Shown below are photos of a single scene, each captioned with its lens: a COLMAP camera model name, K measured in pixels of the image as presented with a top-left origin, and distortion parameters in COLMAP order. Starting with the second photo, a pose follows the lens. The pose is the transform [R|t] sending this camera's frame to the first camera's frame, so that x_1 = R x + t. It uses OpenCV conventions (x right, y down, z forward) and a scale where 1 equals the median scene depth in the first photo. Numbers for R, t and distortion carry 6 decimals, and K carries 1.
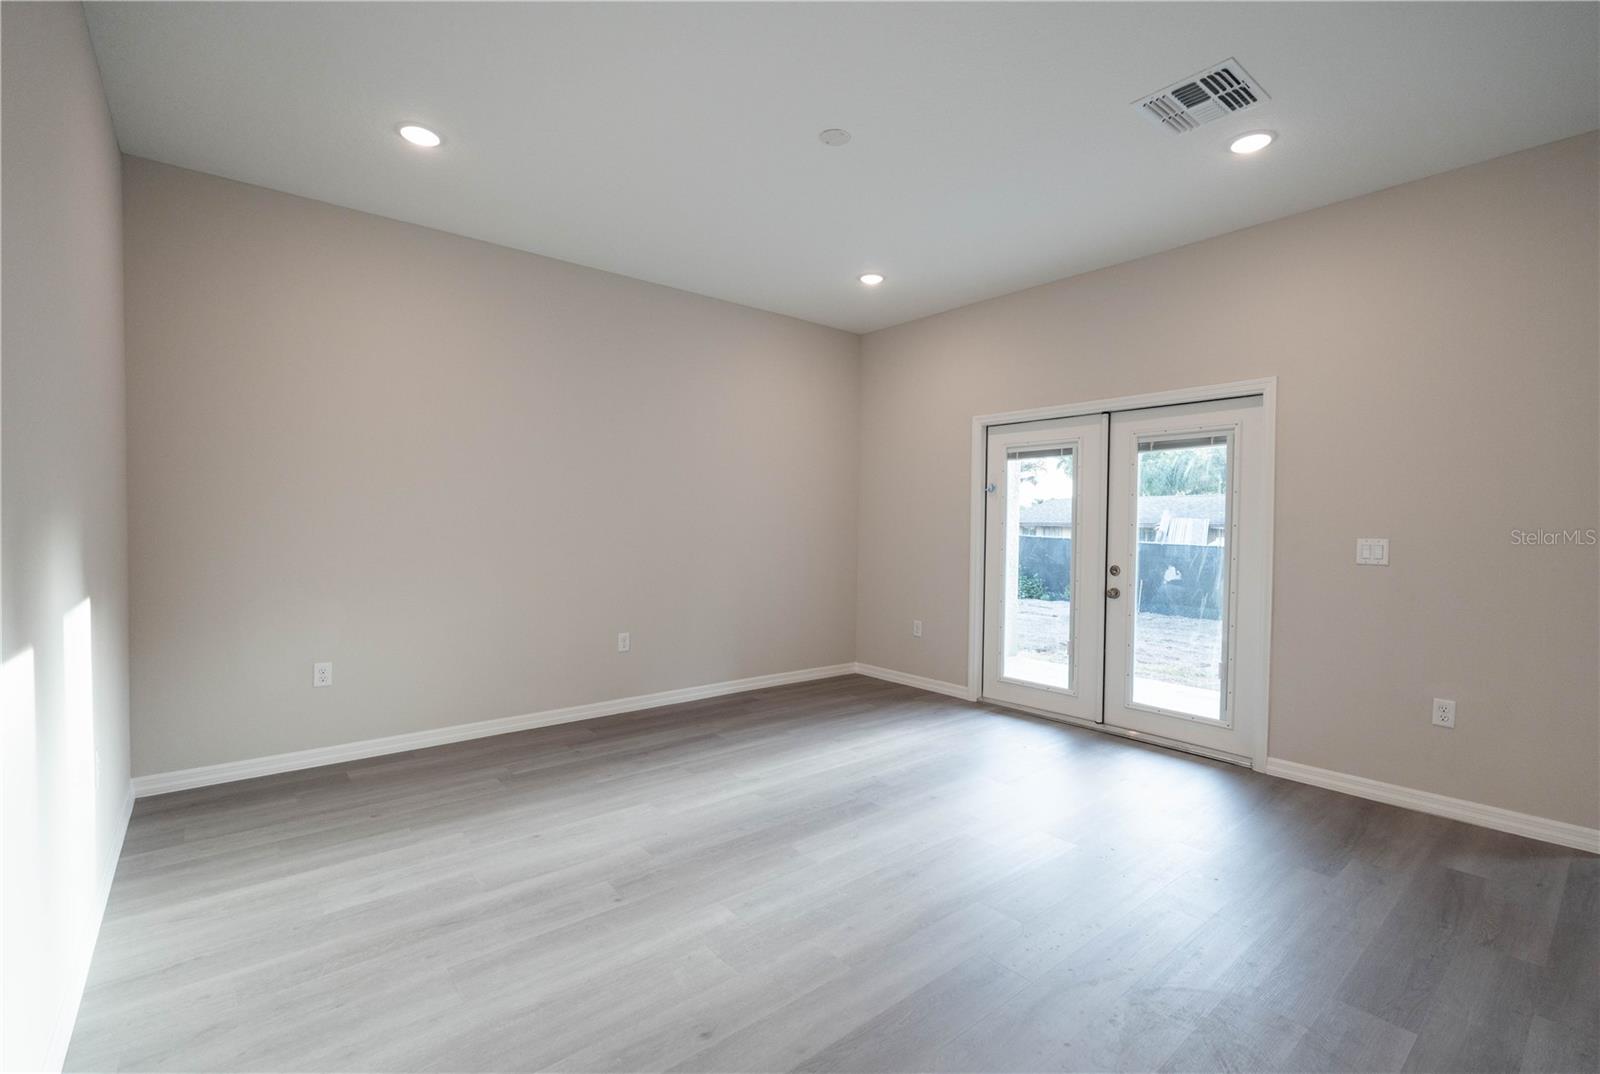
lens RADIAL K [[723.1, 0, 802.1], [0, 723.1, 543.1], [0, 0, 1]] dist [-0.006537, 0.000580]
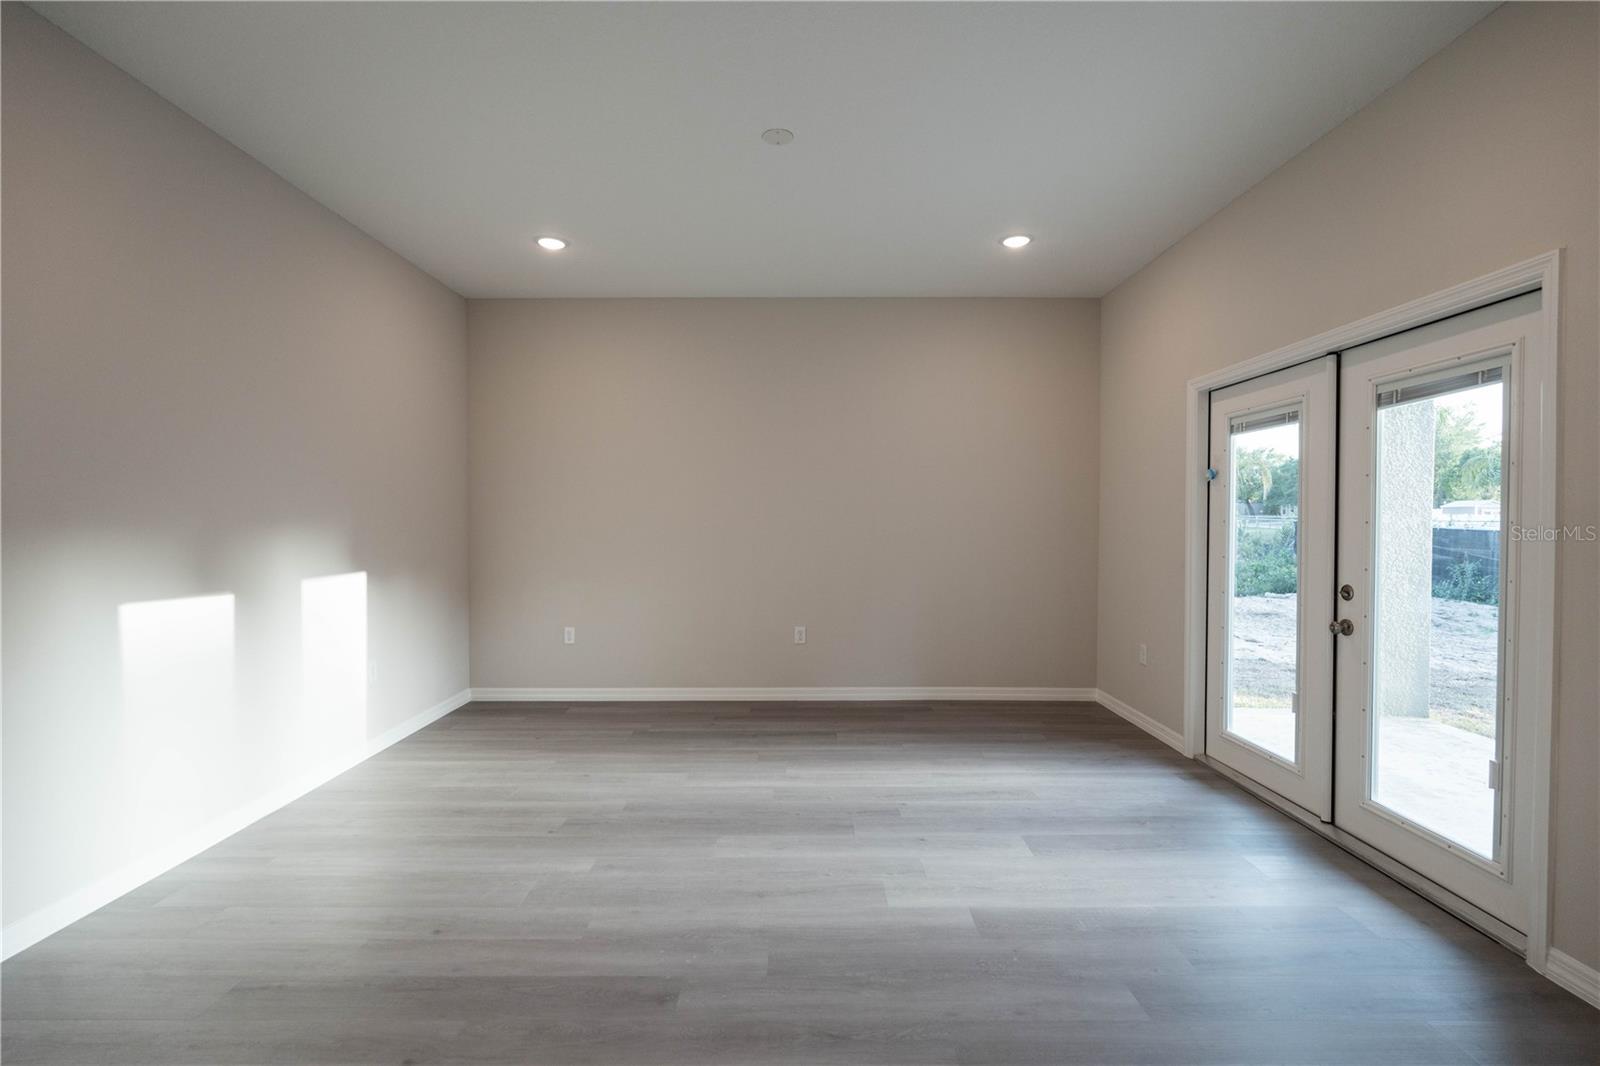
lens RADIAL K [[723.1, 0, 786.5], [0, 723.1, 536.1], [0, 0, 1]] dist [-0.006537, 0.000580]
pose [[0.758376, 0.002662, -0.651812, 0.505668], [-0.008577, 0.999946, -0.005896, -0.005306], [0.651761, 0.010062, 0.758358, 0.188185]]
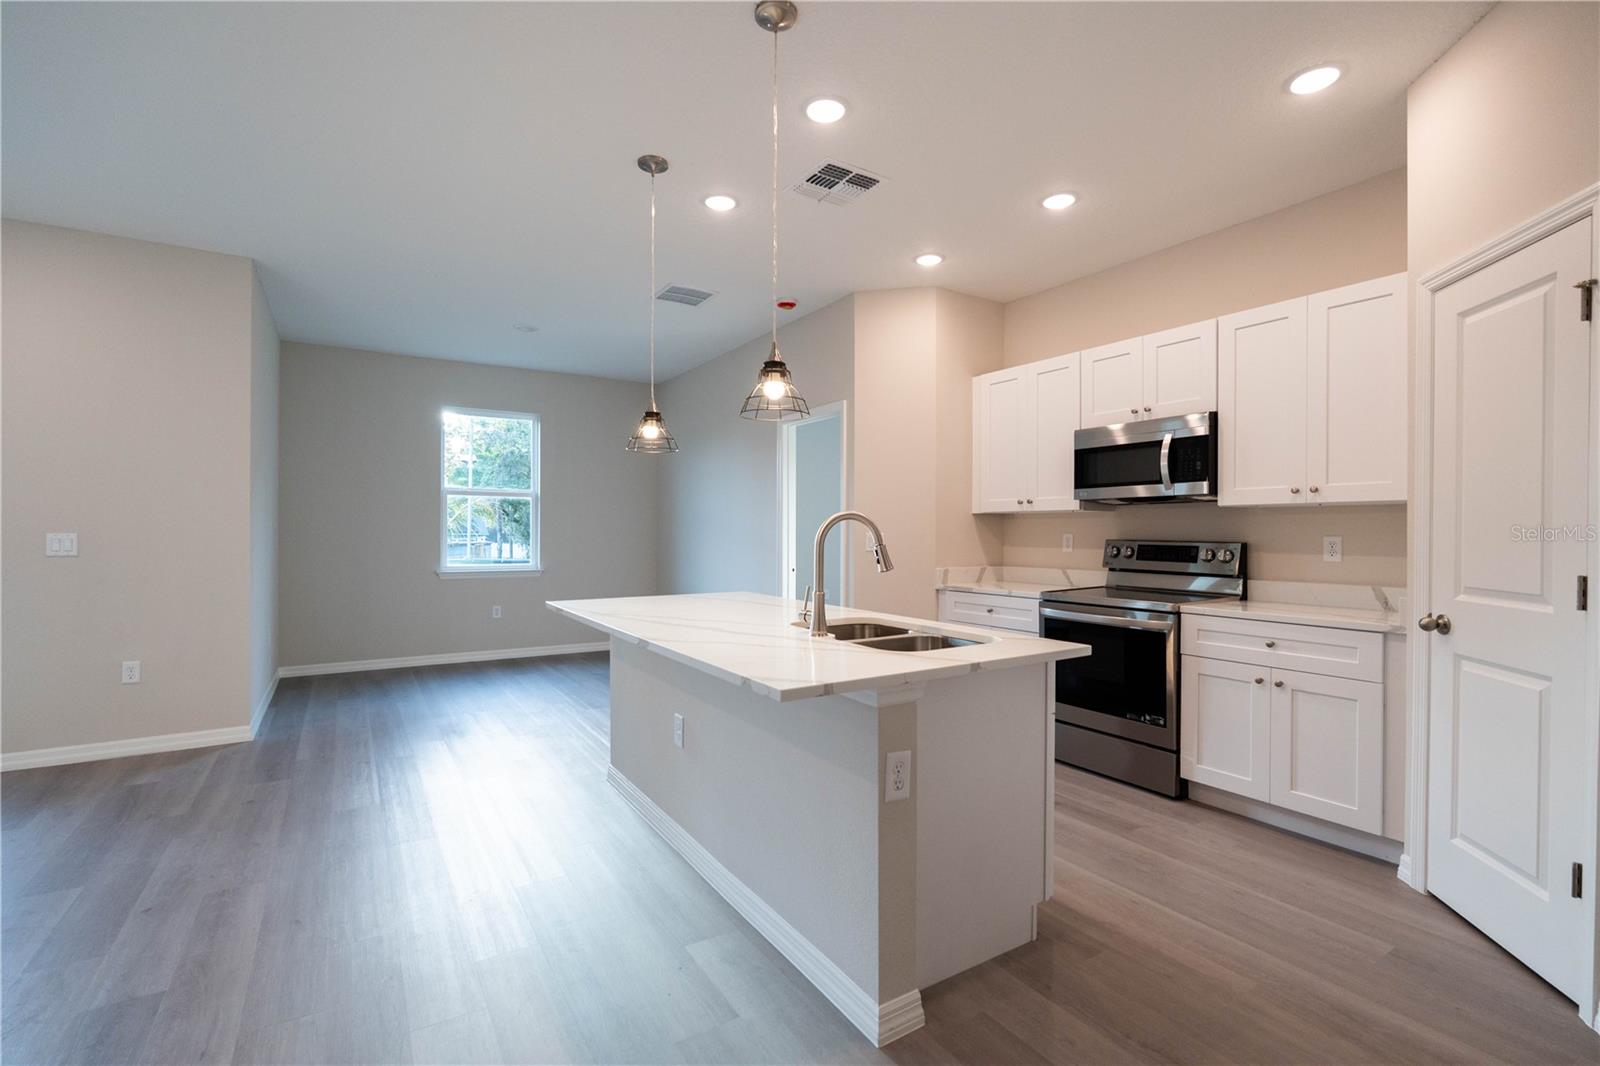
lens RADIAL K [[723.1, 0, 800.6], [0, 723.1, 538.4], [0, 0, 1]] dist [-0.006537, 0.000580]
pose [[0.140804, -0.019116, 0.989853, -0.152320], [0.025916, 0.999542, 0.015616, 0.013754], [-0.989698, 0.023454, 0.141235, -0.289918]]
